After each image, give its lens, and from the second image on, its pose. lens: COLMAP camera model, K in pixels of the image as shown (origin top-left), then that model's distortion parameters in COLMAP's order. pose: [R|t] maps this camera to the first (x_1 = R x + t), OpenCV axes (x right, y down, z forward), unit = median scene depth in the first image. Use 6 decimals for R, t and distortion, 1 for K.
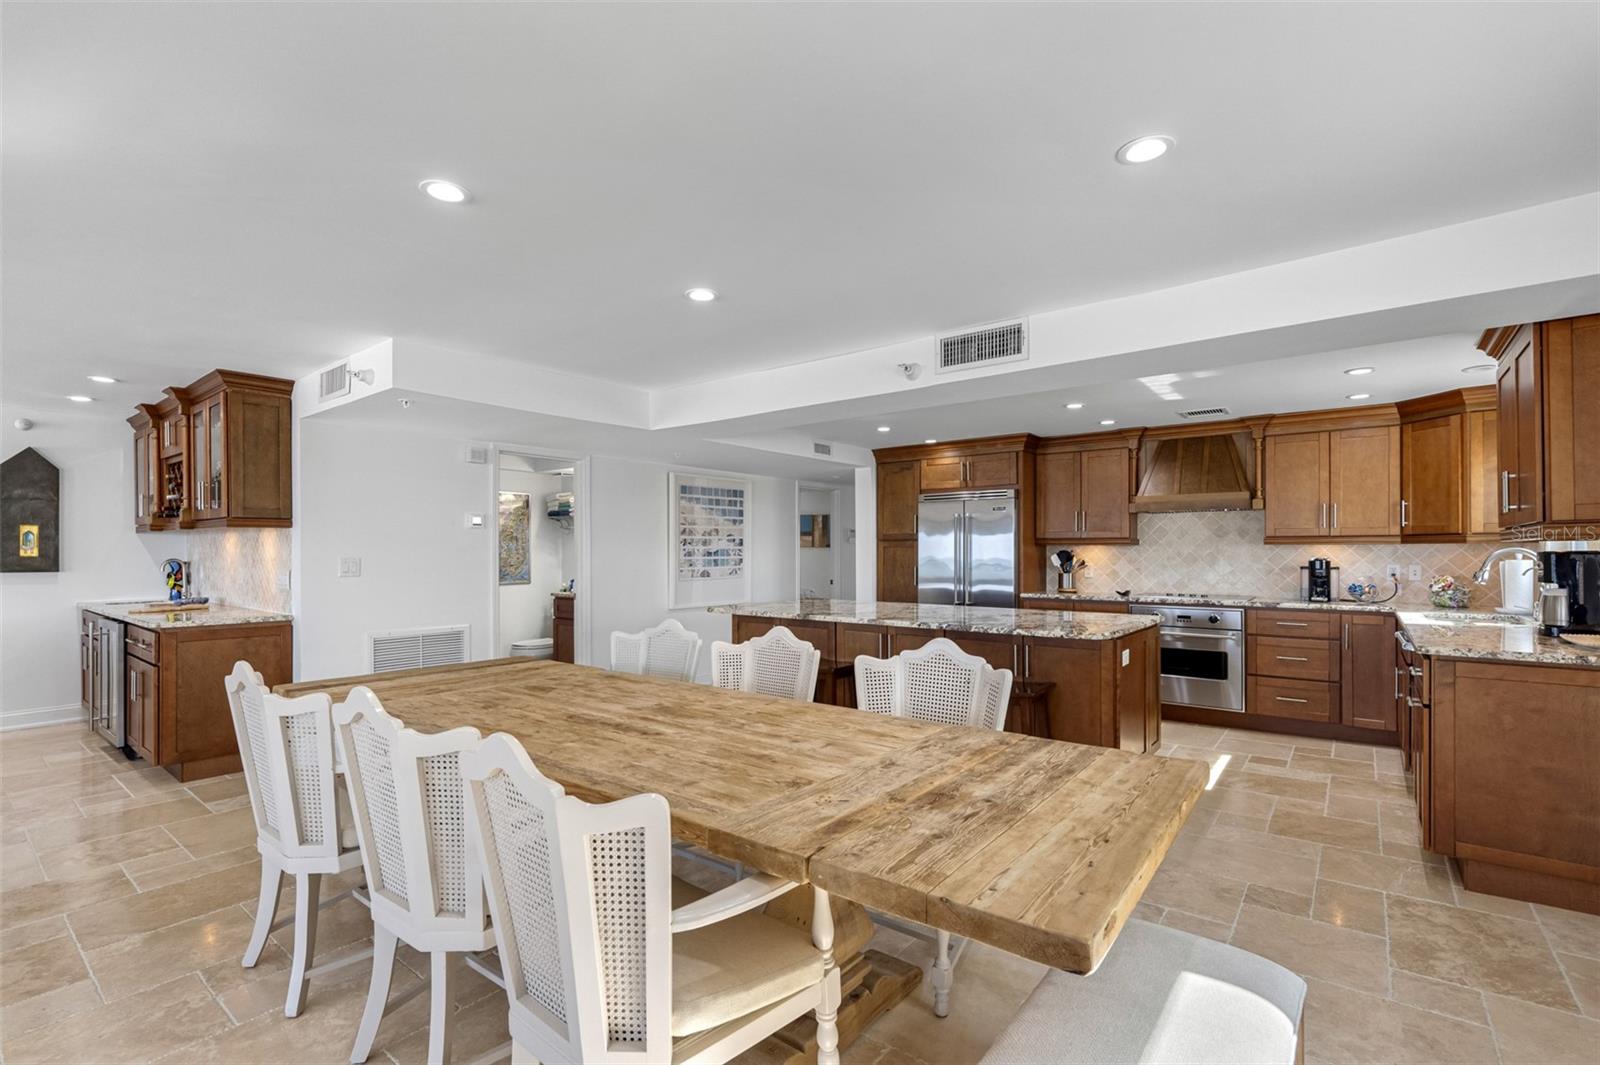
lens RADIAL K [[718.9, 0, 792.3], [0, 718.9, 554.3], [0, 0, 1]] dist [-0.004619, 0.000743]
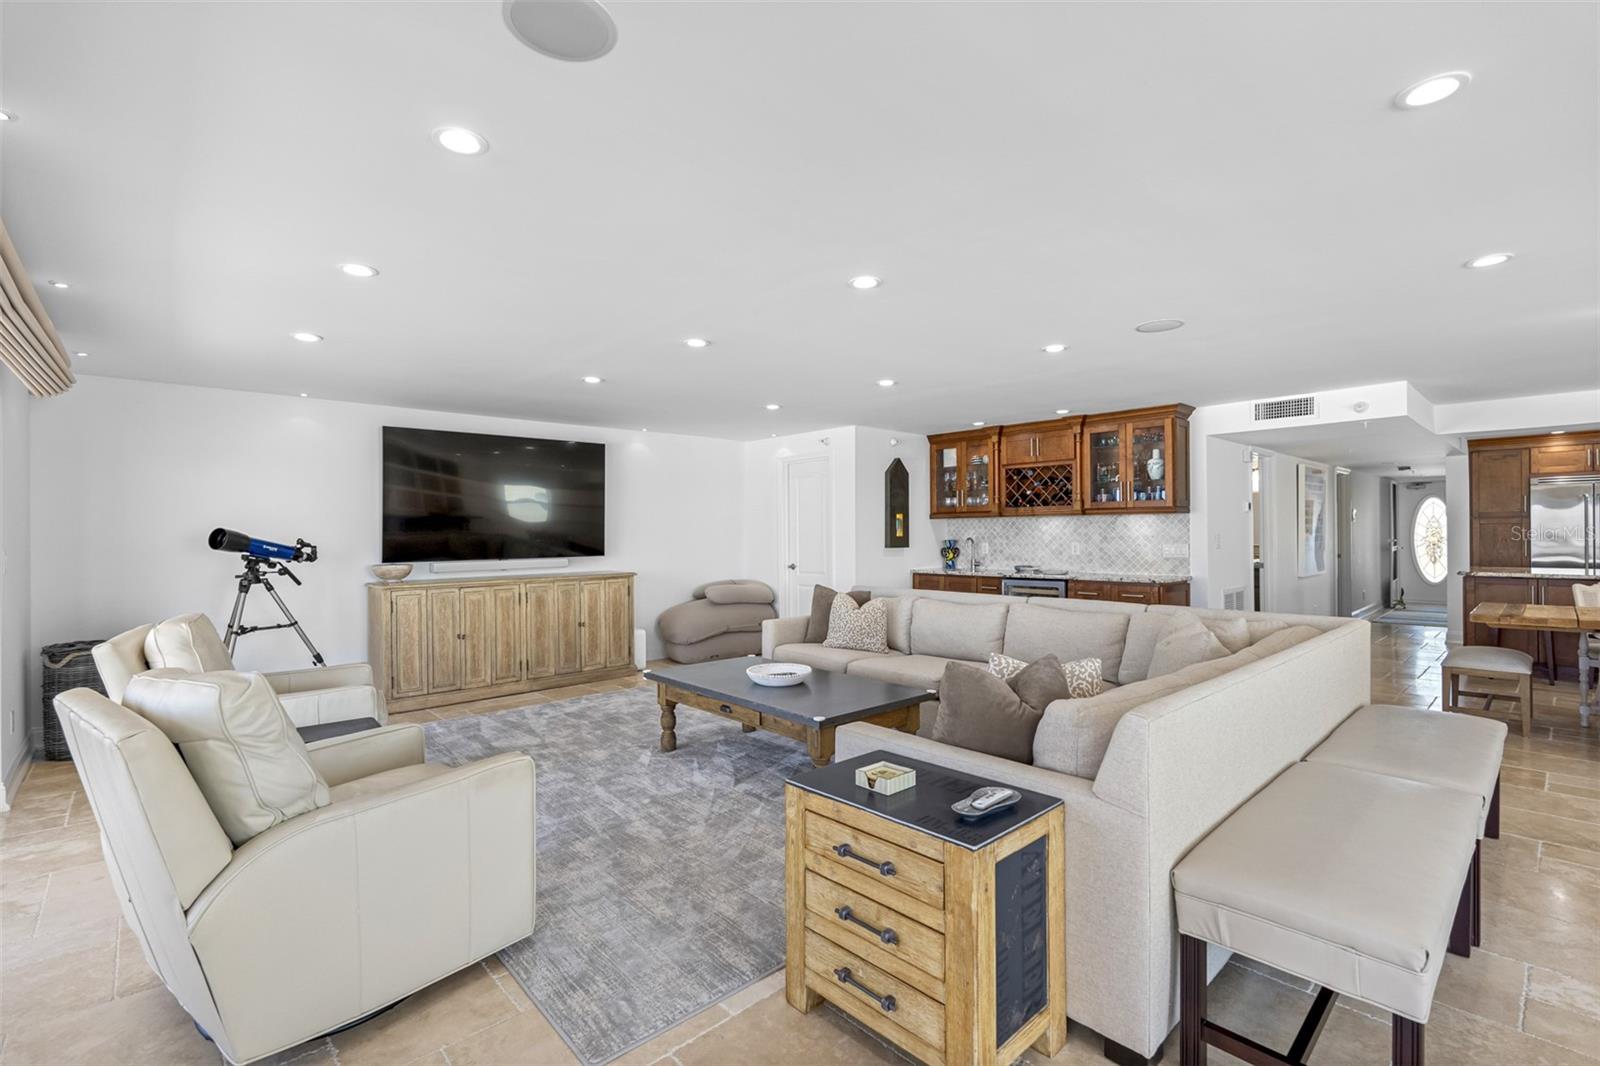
lens RADIAL K [[718.9, 0, 787.8], [0, 718.9, 532.3], [0, 0, 1]] dist [-0.004619, 0.000743]
pose [[0.987100, -0.009458, -0.159824, -1.085199], [0.008661, 0.999946, -0.005679, 0.000856], [0.159869, 0.004221, 0.987129, -0.441920]]
